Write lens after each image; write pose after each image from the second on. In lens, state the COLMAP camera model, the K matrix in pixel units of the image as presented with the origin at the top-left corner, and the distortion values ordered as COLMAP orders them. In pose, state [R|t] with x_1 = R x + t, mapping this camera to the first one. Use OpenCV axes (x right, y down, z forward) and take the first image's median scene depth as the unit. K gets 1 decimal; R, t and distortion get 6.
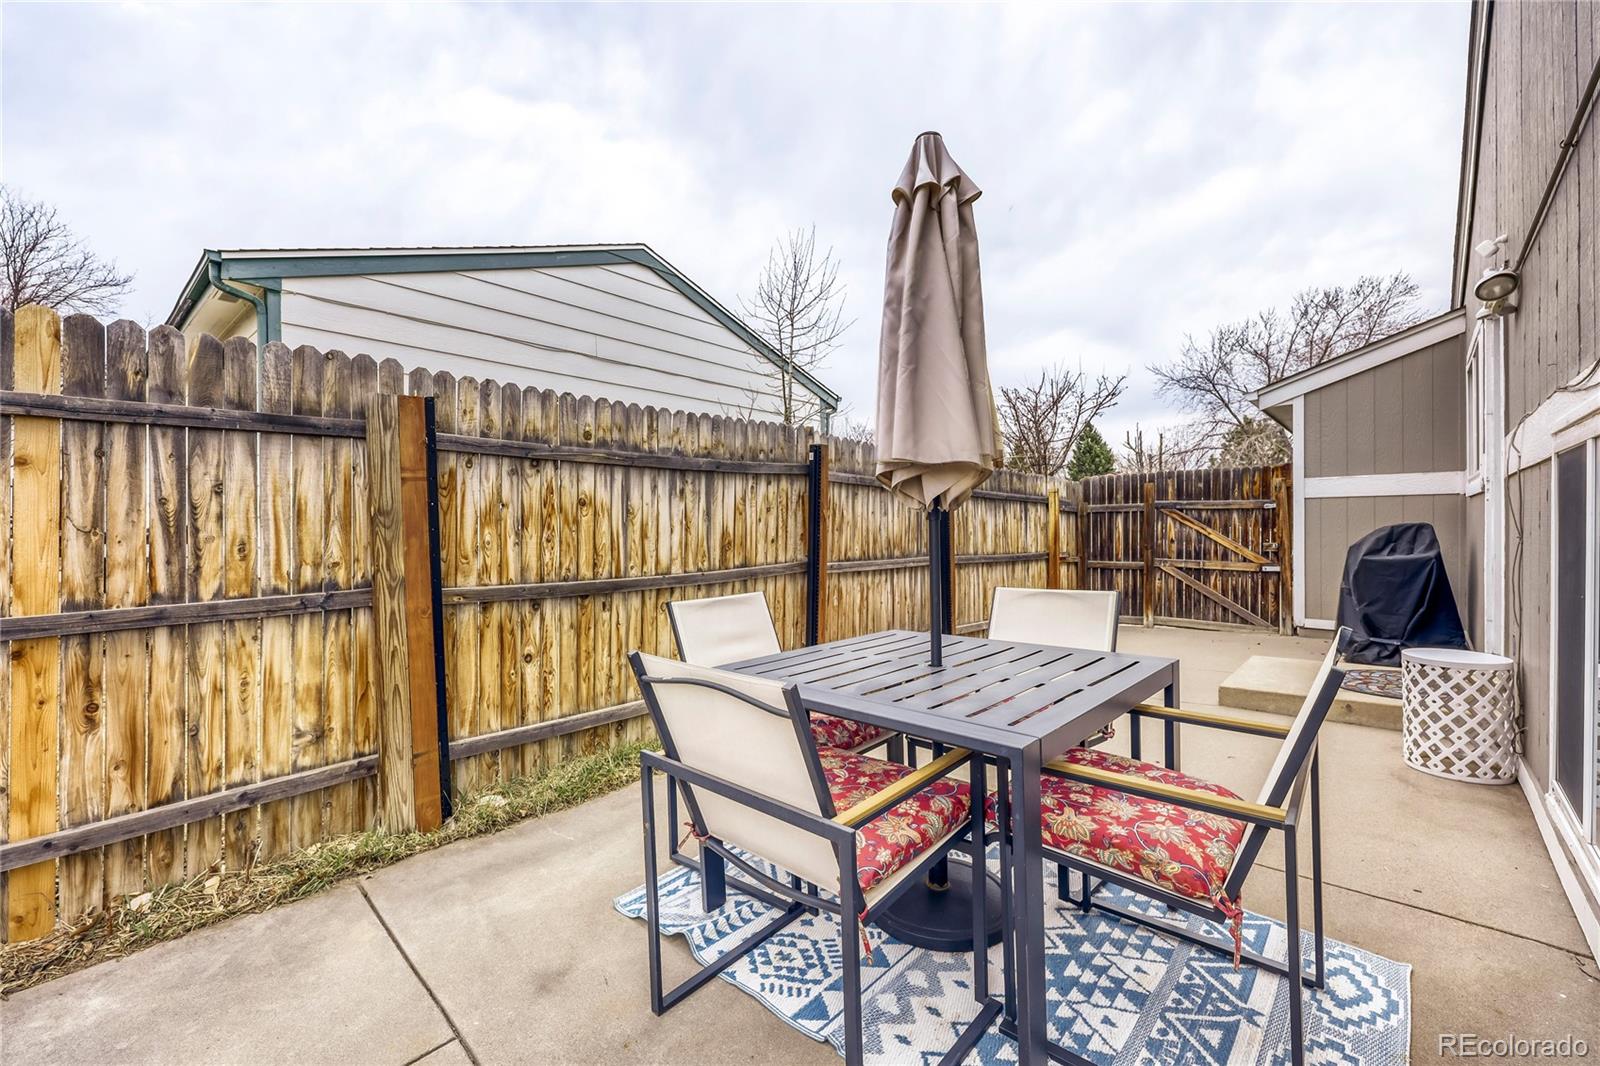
lens RADIAL K [[648.5, 0, 798.3], [0, 648.5, 521.9], [0, 0, 1]] dist [0.001566, 0.000794]
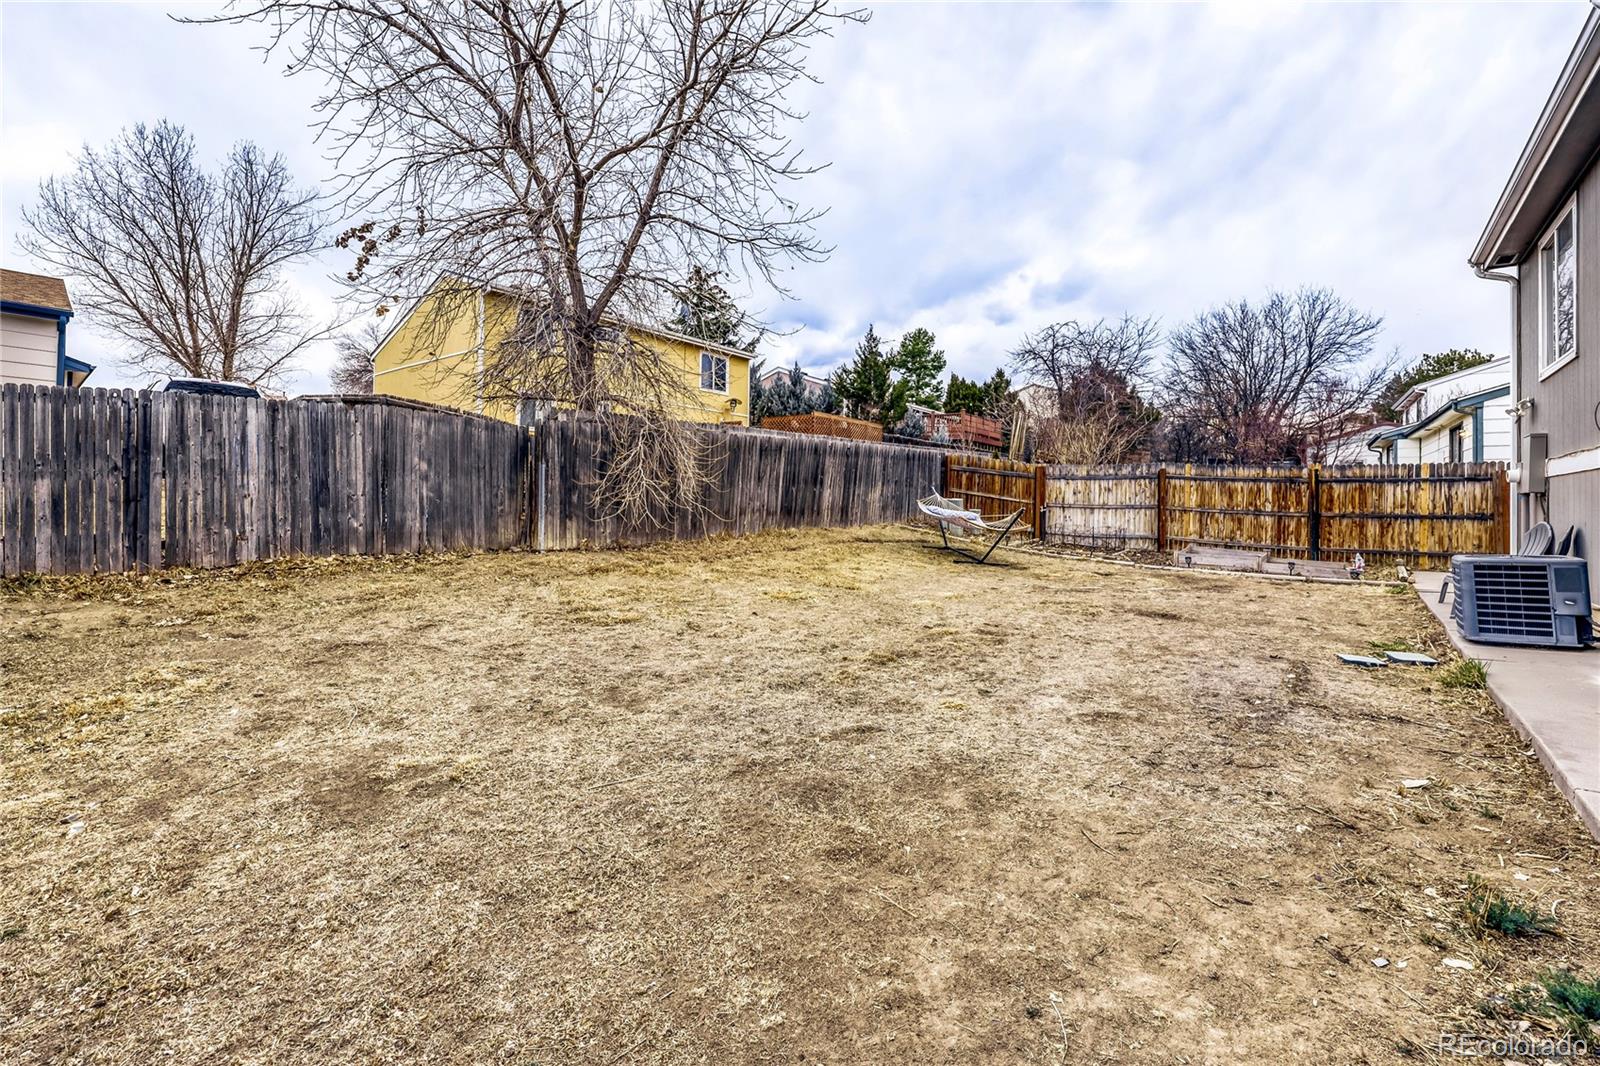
lens RADIAL K [[648.5, 0, 814.6], [0, 648.5, 496.1], [0, 0, 1]] dist [0.001566, 0.000794]
pose [[0.081445, 0.007190, -0.996652, 3.361041], [-0.008069, 0.999946, 0.006554, -0.017219], [0.996645, 0.007508, 0.081499, -3.944279]]
